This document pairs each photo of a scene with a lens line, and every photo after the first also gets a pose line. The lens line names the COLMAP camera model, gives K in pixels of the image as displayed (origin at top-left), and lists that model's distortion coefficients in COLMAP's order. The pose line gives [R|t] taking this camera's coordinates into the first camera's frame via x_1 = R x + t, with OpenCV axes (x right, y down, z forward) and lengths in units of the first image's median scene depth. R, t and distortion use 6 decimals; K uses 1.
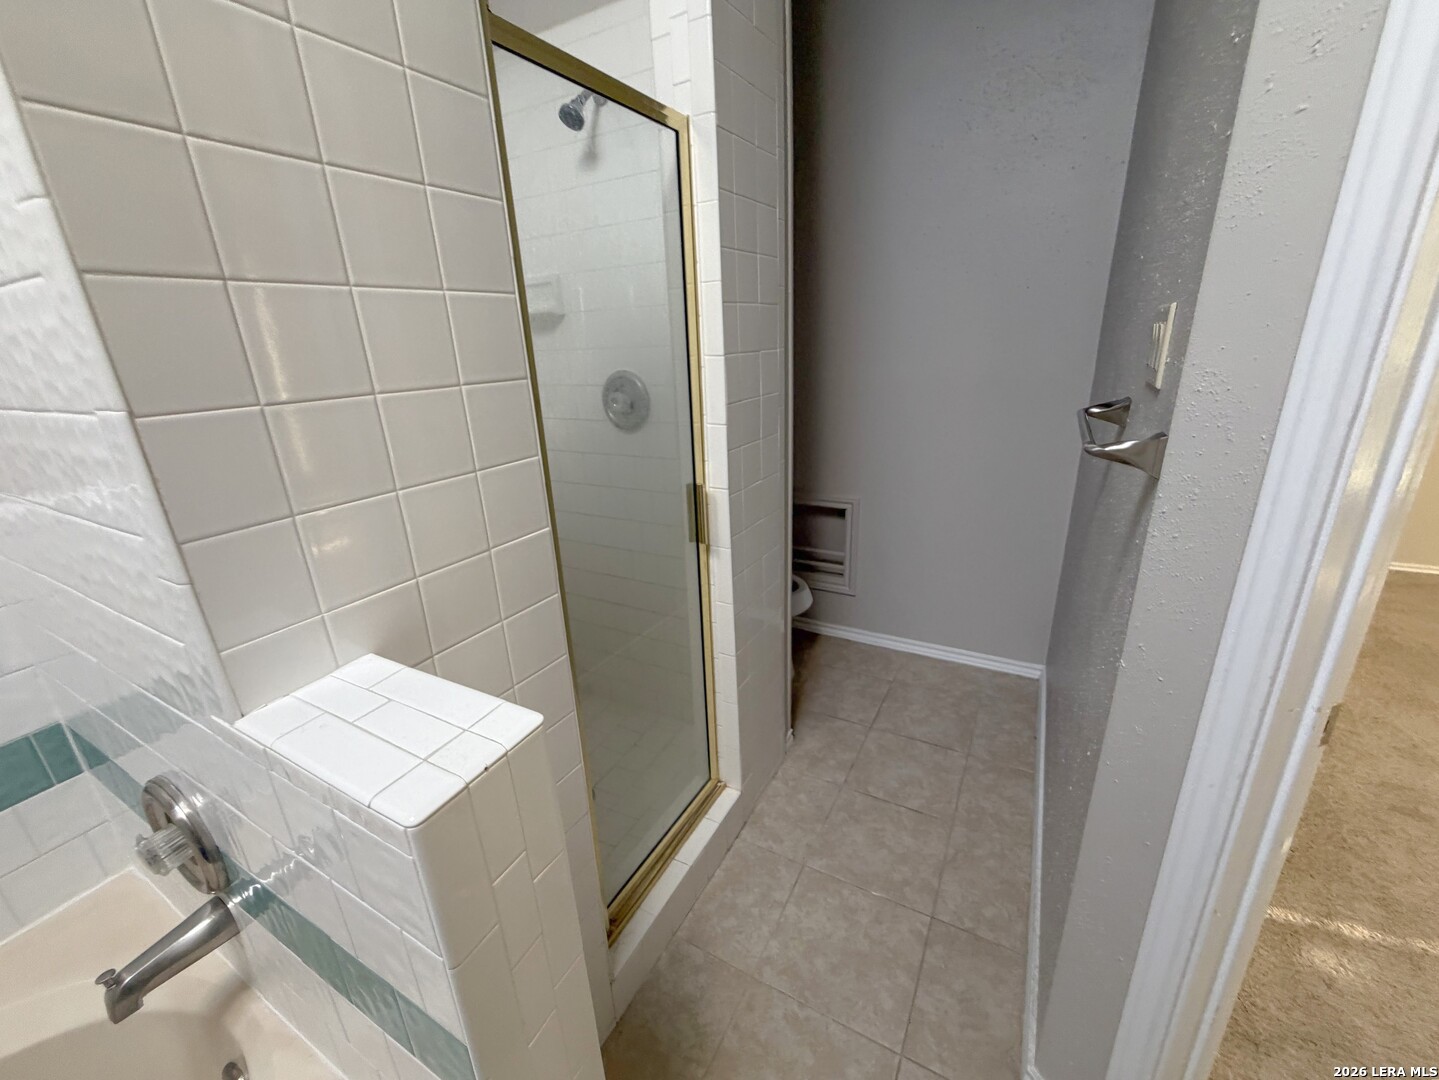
lens RADIAL K [[574.7, 0, 719.5], [0, 574.7, 540.0], [0, 0, 1]] dist [0.000358, -0.000017]
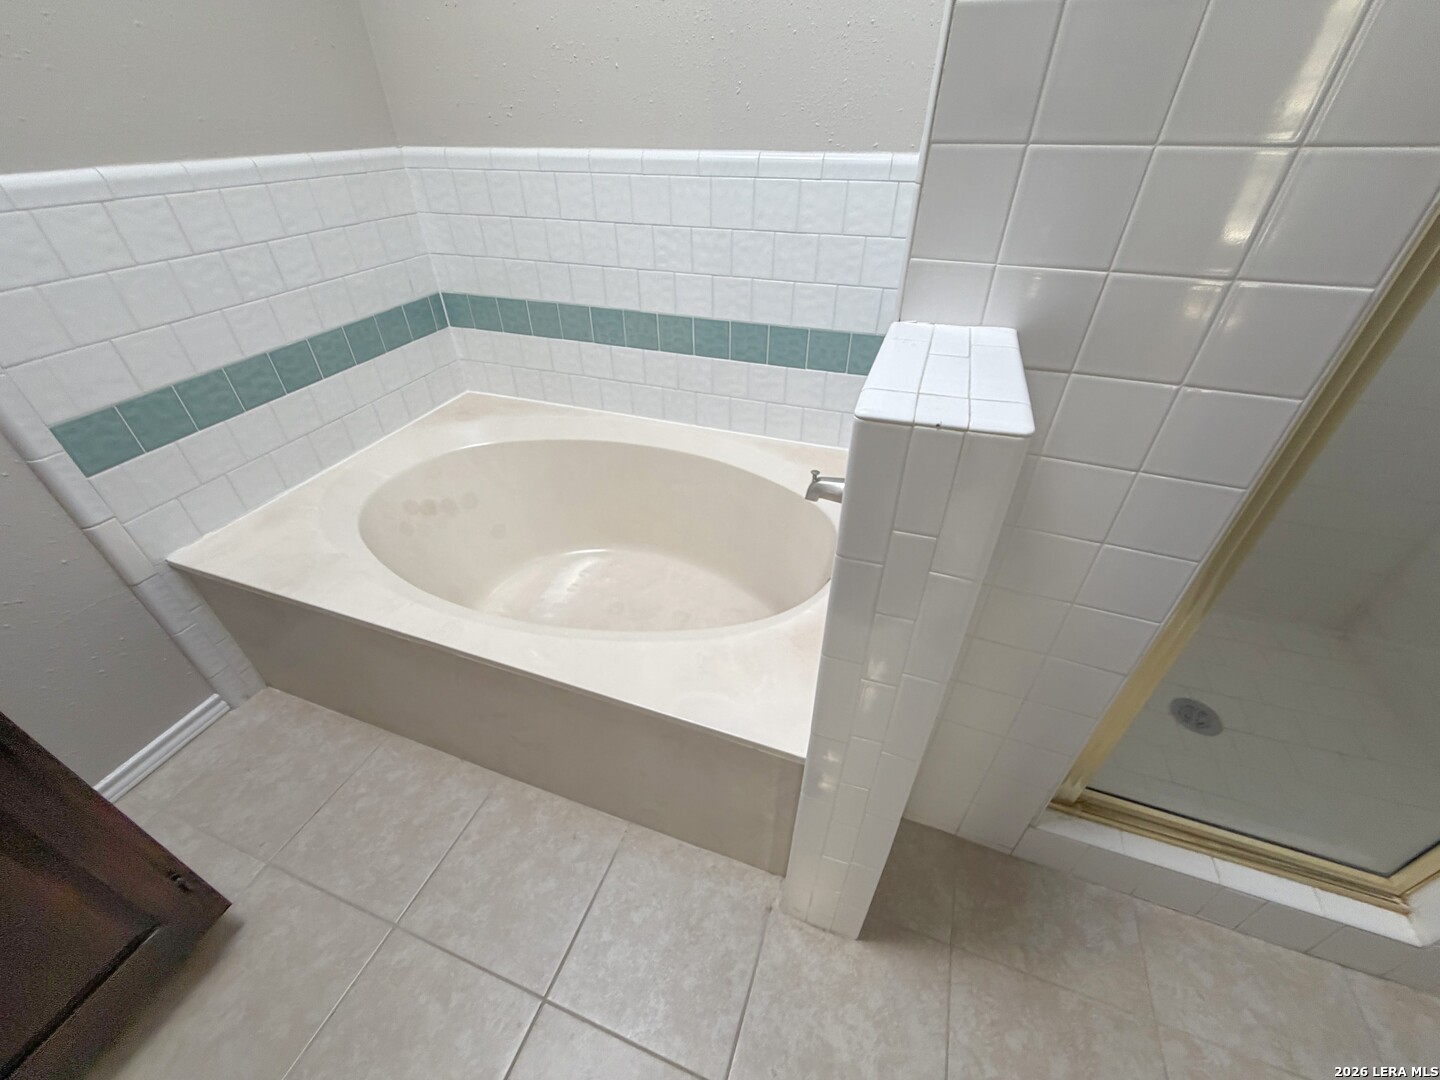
lens RADIAL K [[575.1, 0, 720.0], [0, 575.1, 540.0], [0, 0, 1]] dist [0.000358, -0.000017]
pose [[0.161739, 0.620103, -0.767667, 0.267351], [-0.319013, 0.768996, 0.553964, 0.080773], [0.933848, 0.155298, 0.322198, 0.240355]]
